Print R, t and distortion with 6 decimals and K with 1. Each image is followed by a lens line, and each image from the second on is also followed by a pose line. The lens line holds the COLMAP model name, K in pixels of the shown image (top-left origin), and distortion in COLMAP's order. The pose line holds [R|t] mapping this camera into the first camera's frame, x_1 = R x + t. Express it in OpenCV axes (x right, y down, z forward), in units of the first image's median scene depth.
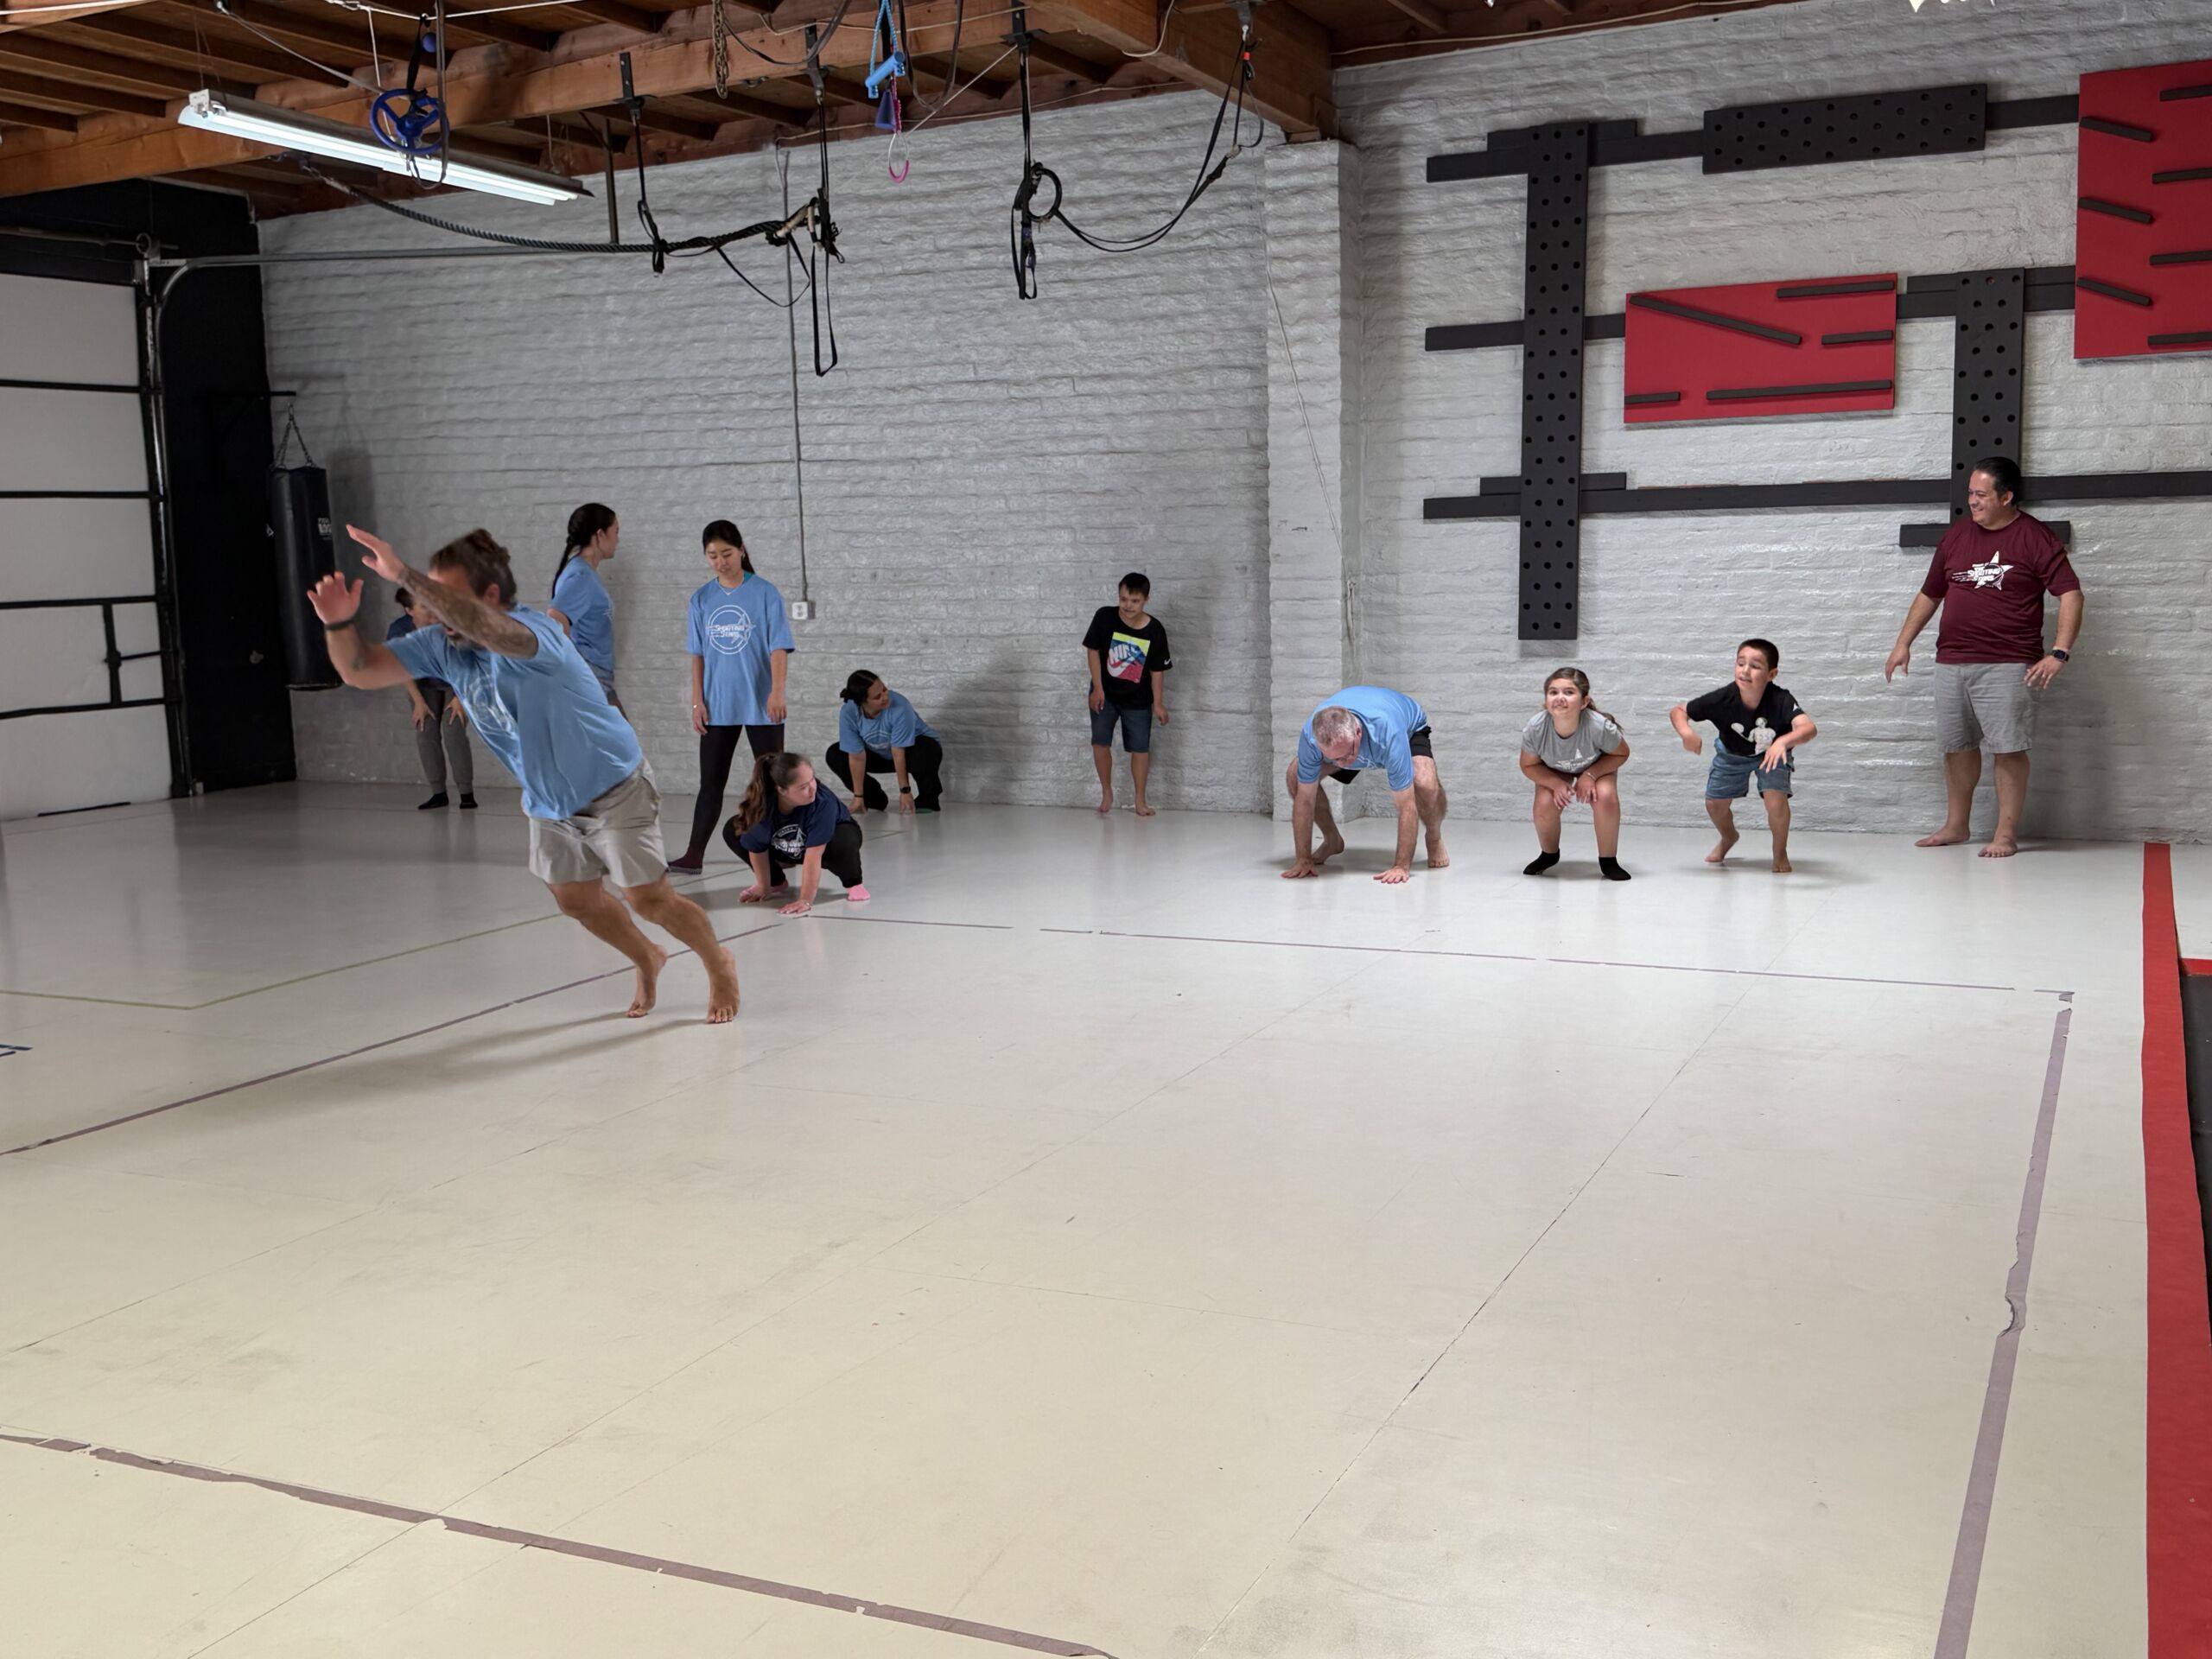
lens RADIAL K [[2271.4, 0, 1096.1], [0, 2271.4, 853.5], [0, 0, 1]] dist [0.045791, 0.000000]
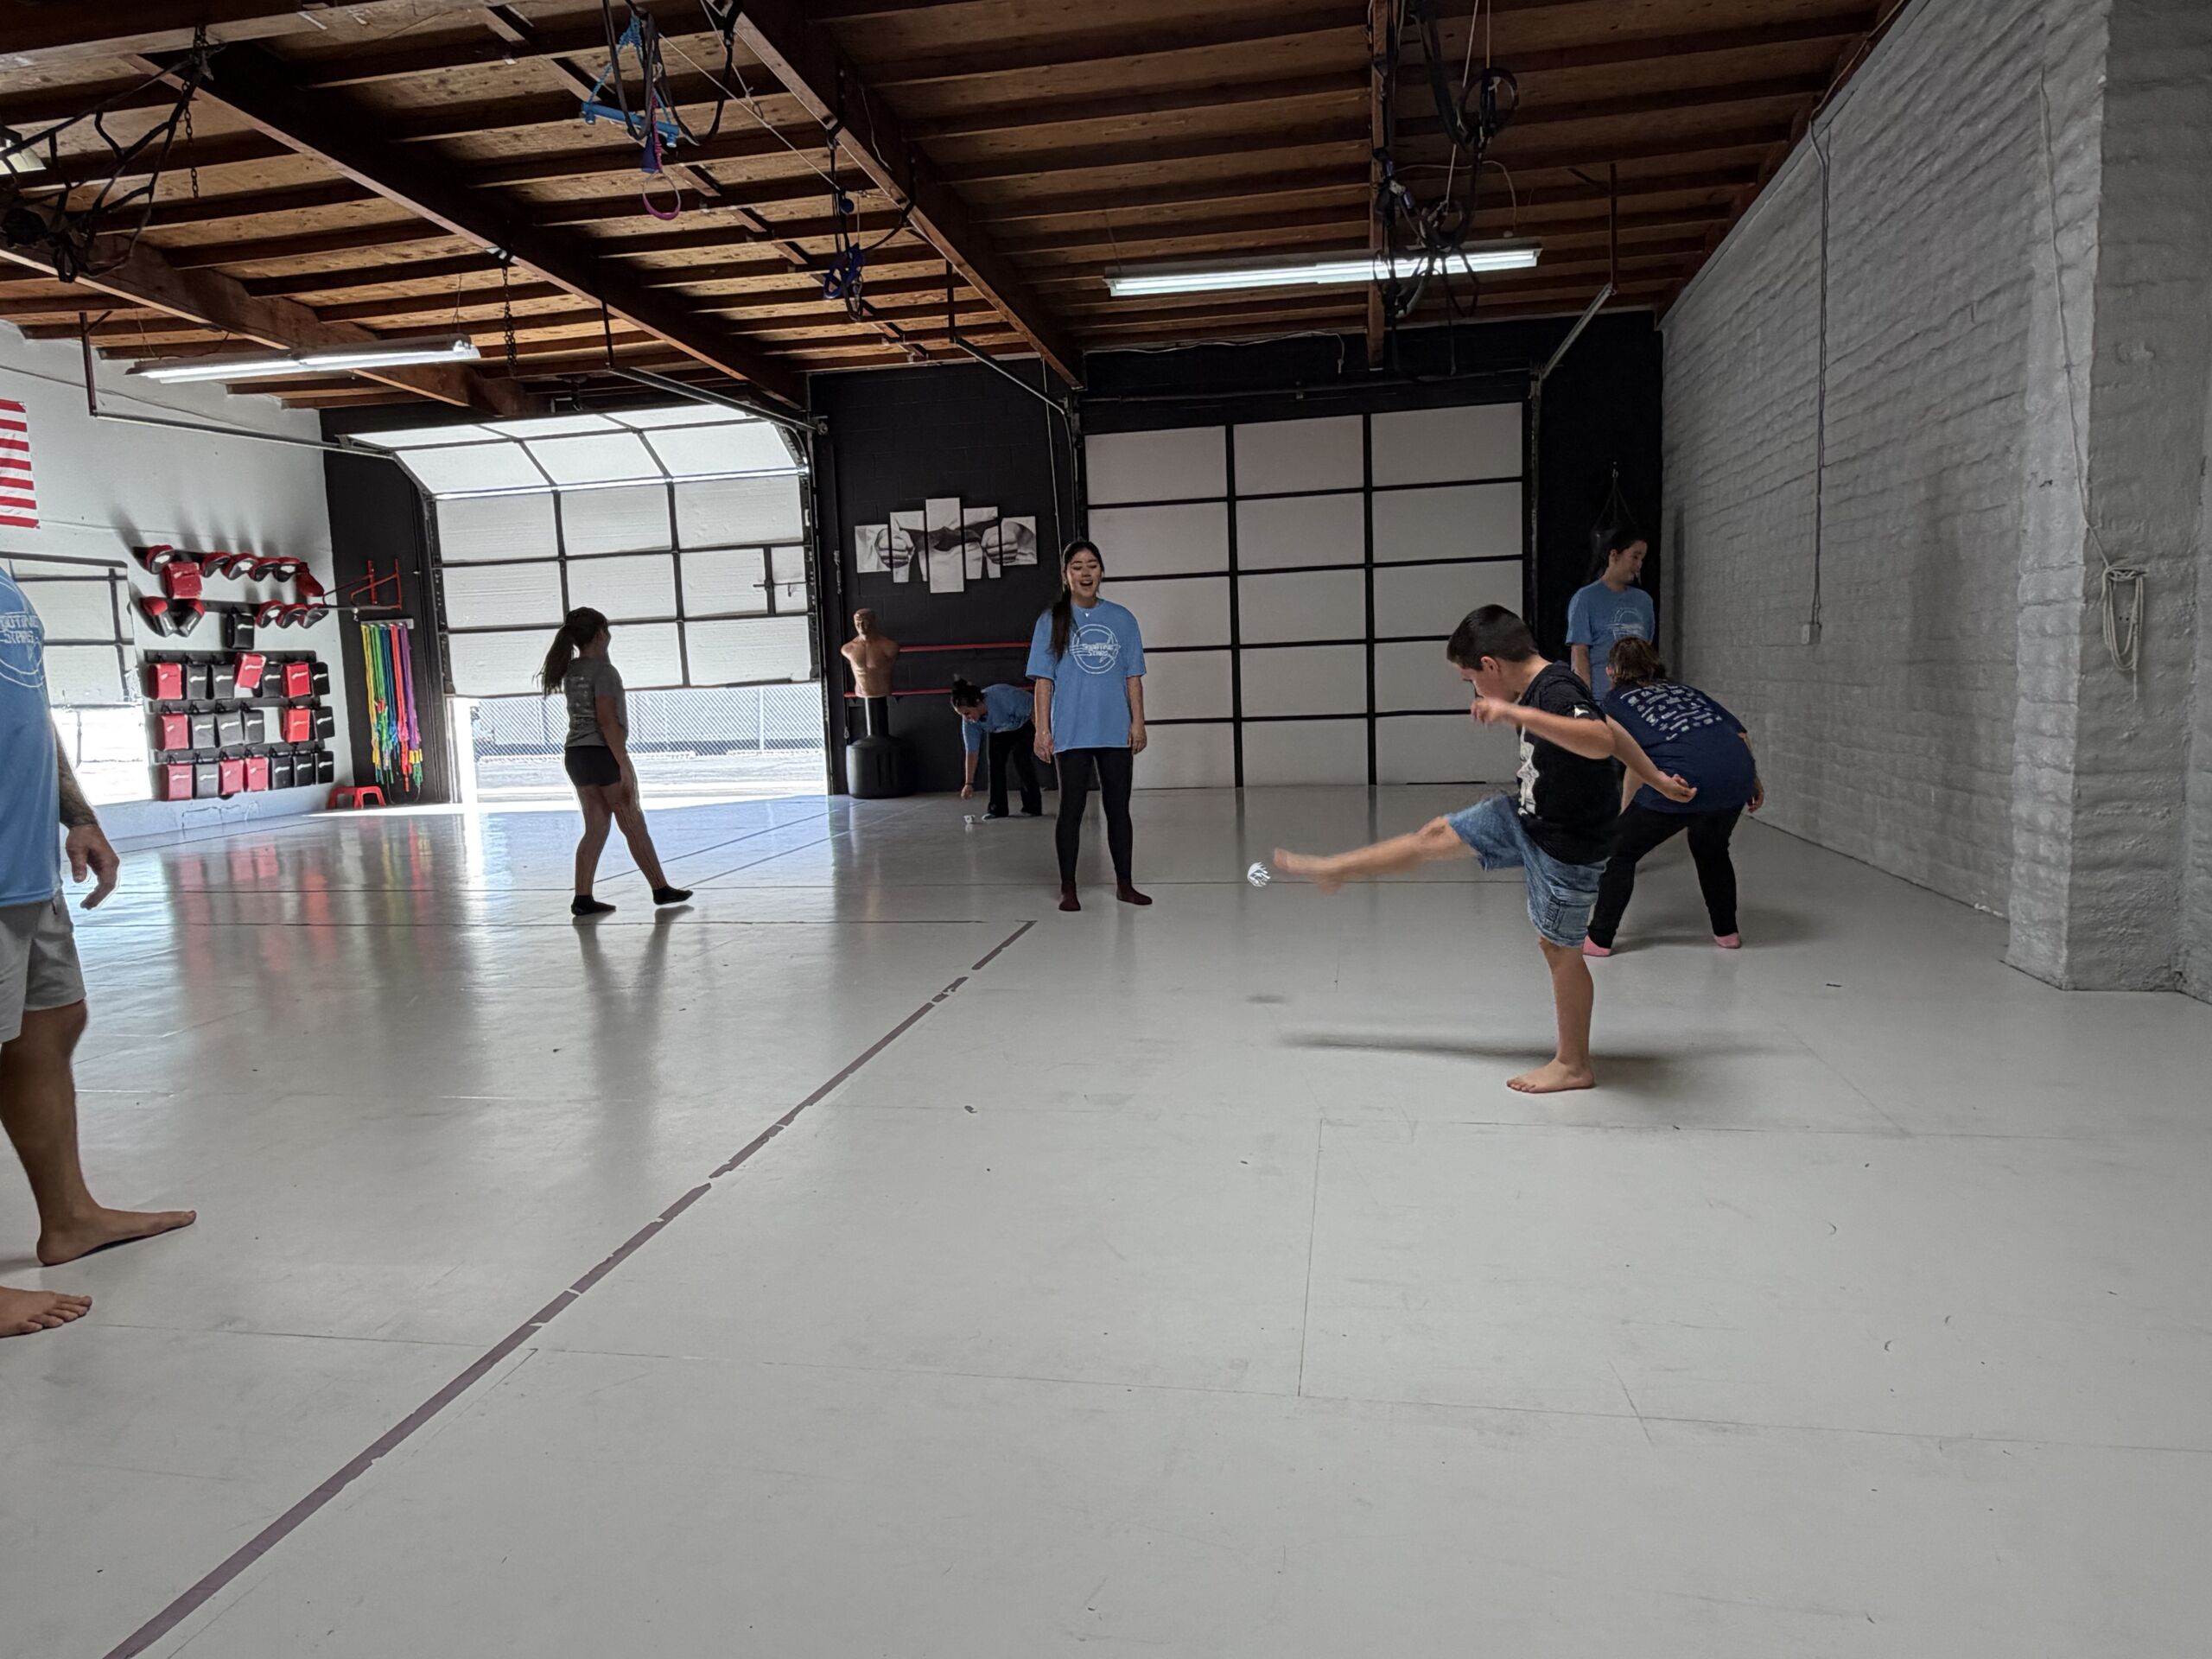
lens RADIAL K [[1368.9, 0, 1119.9], [0, 1368.9, 824.9], [0, 0, 1]] dist [-0.011798, 0.001360]
pose [[0.263700, 0.119873, -0.957127, 0.373103], [-0.096058, 0.990579, 0.097597, -0.065276], [0.959810, 0.066204, 0.272730, 0.669014]]
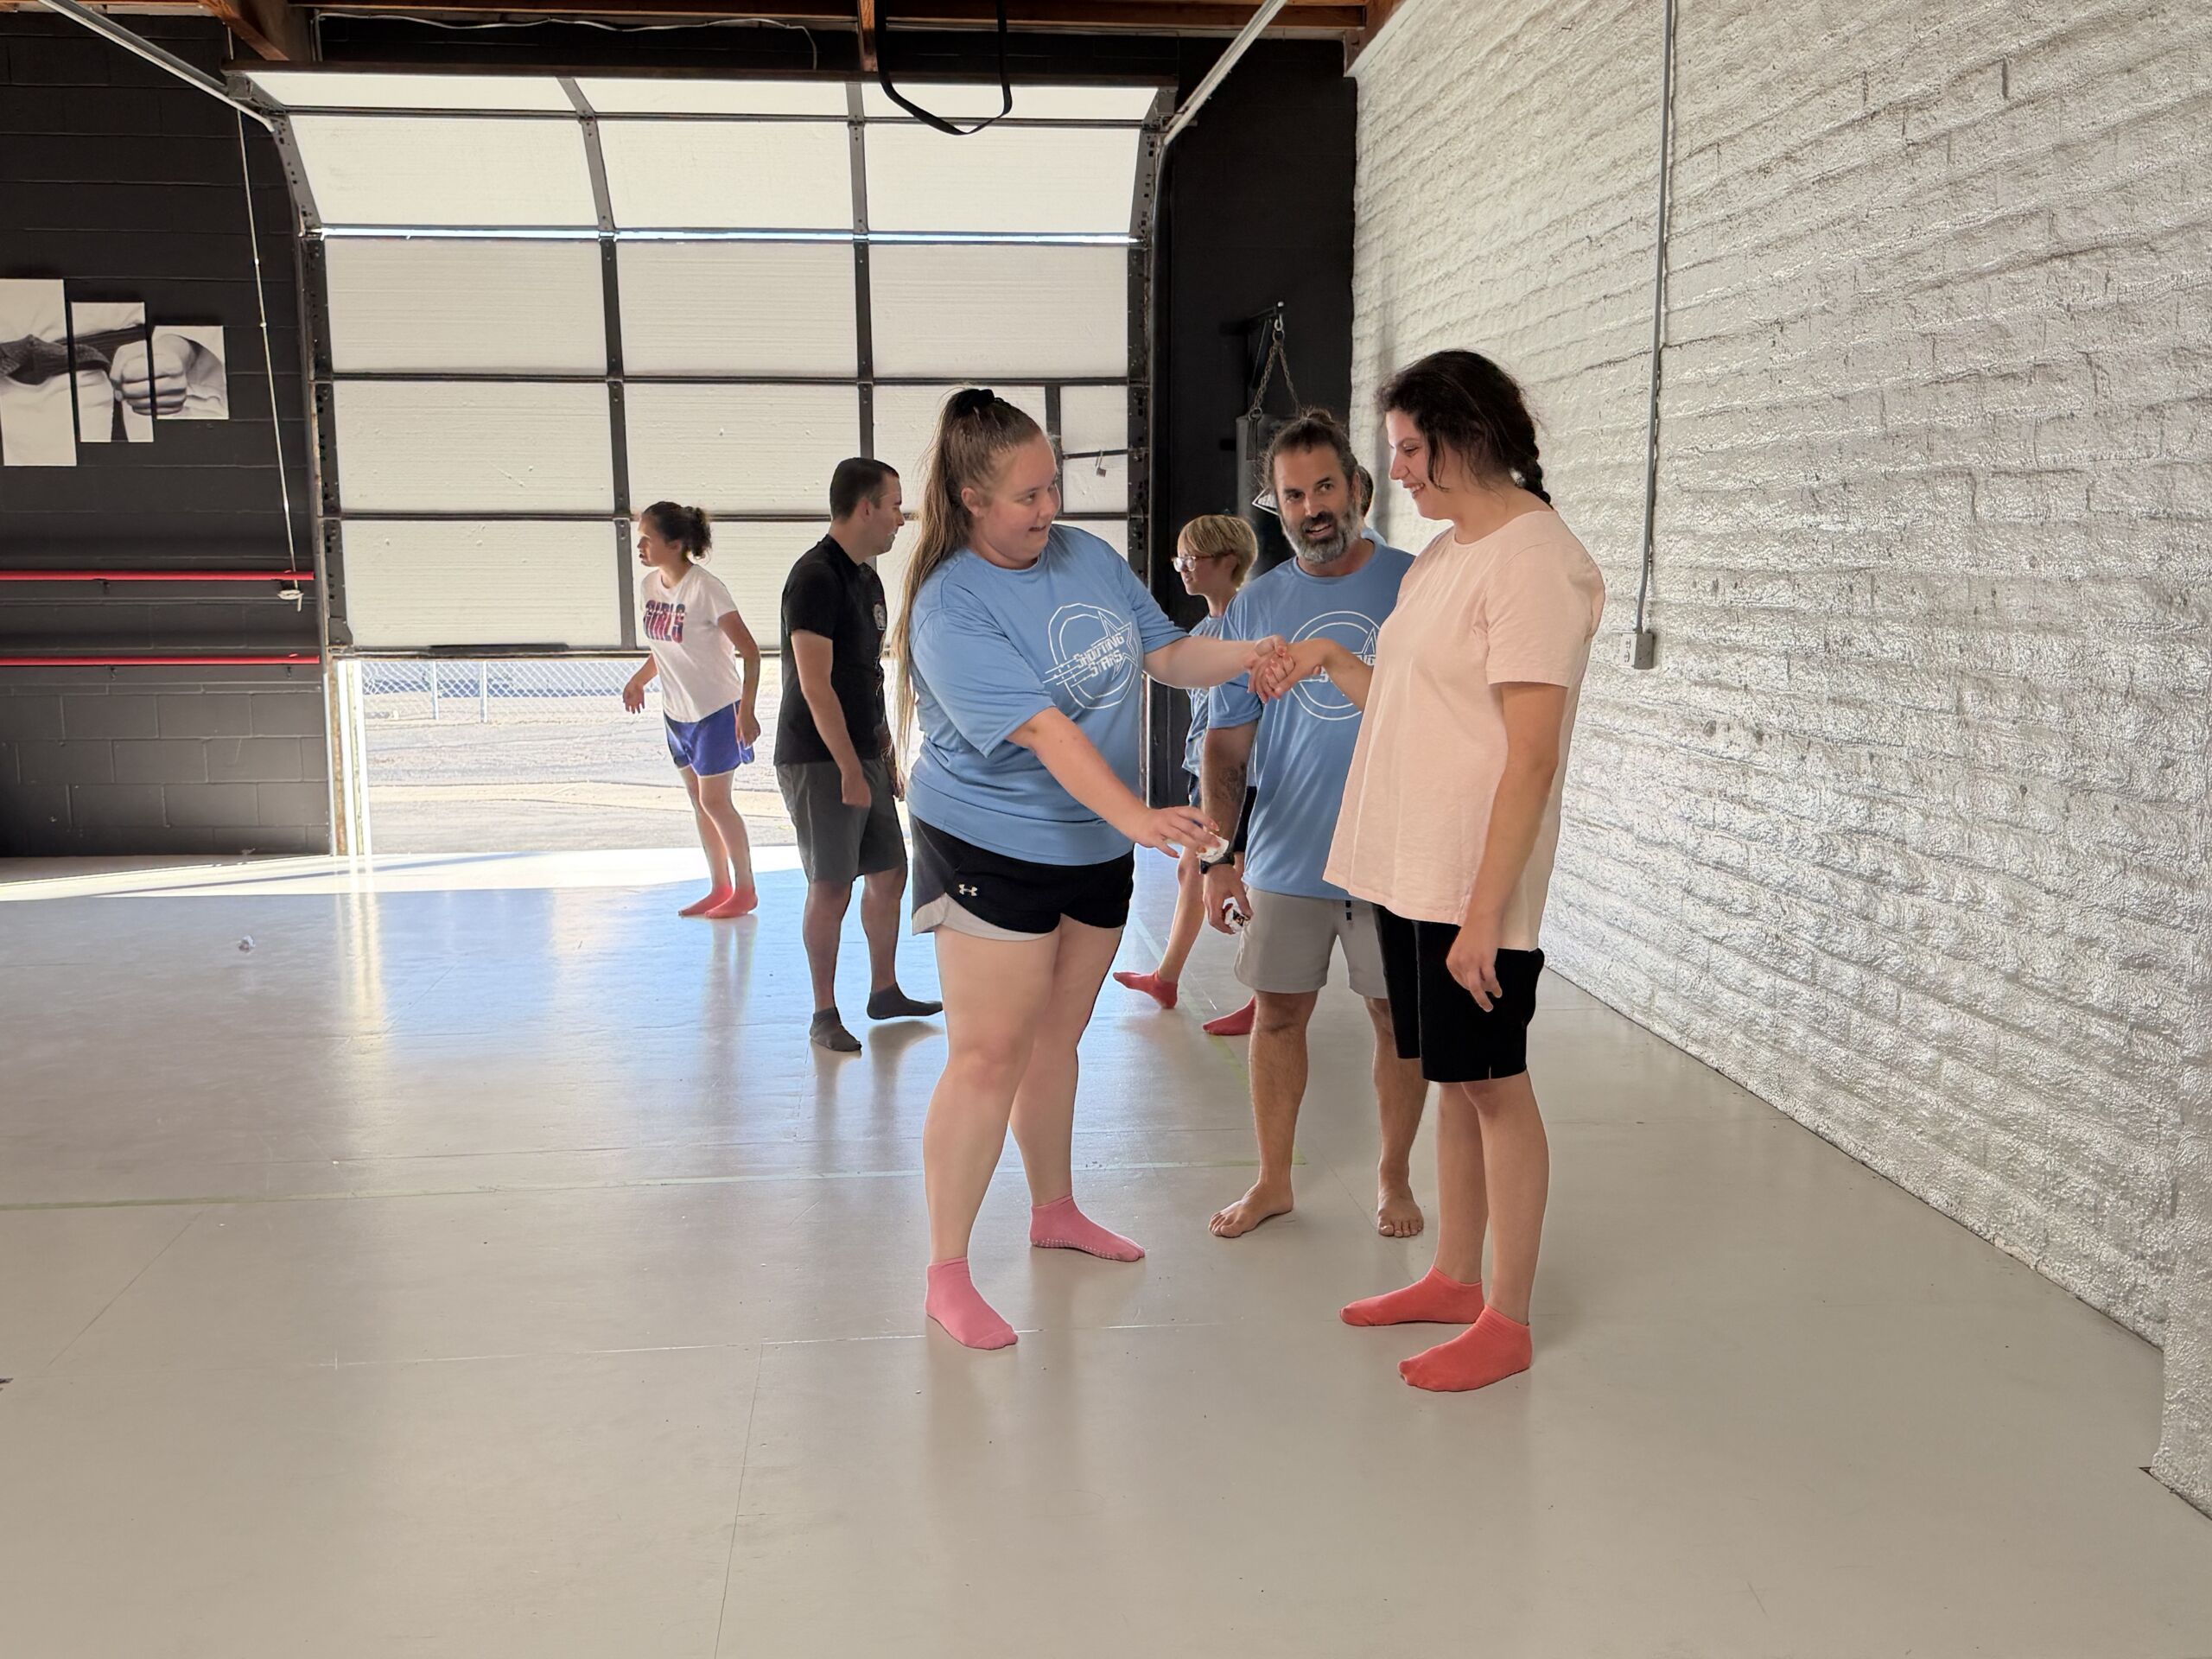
lens RADIAL K [[2108.1, 0, 1038.7], [0, 2108.1, 825.4], [0, 0, 1]] dist [0.114527, 0.000000]
pose [[0.491949, 0.128825, -0.861040, 0.244242], [-0.122970, 0.989359, 0.077766, -0.101163], [0.861896, 0.067626, 0.502555, 0.737276]]
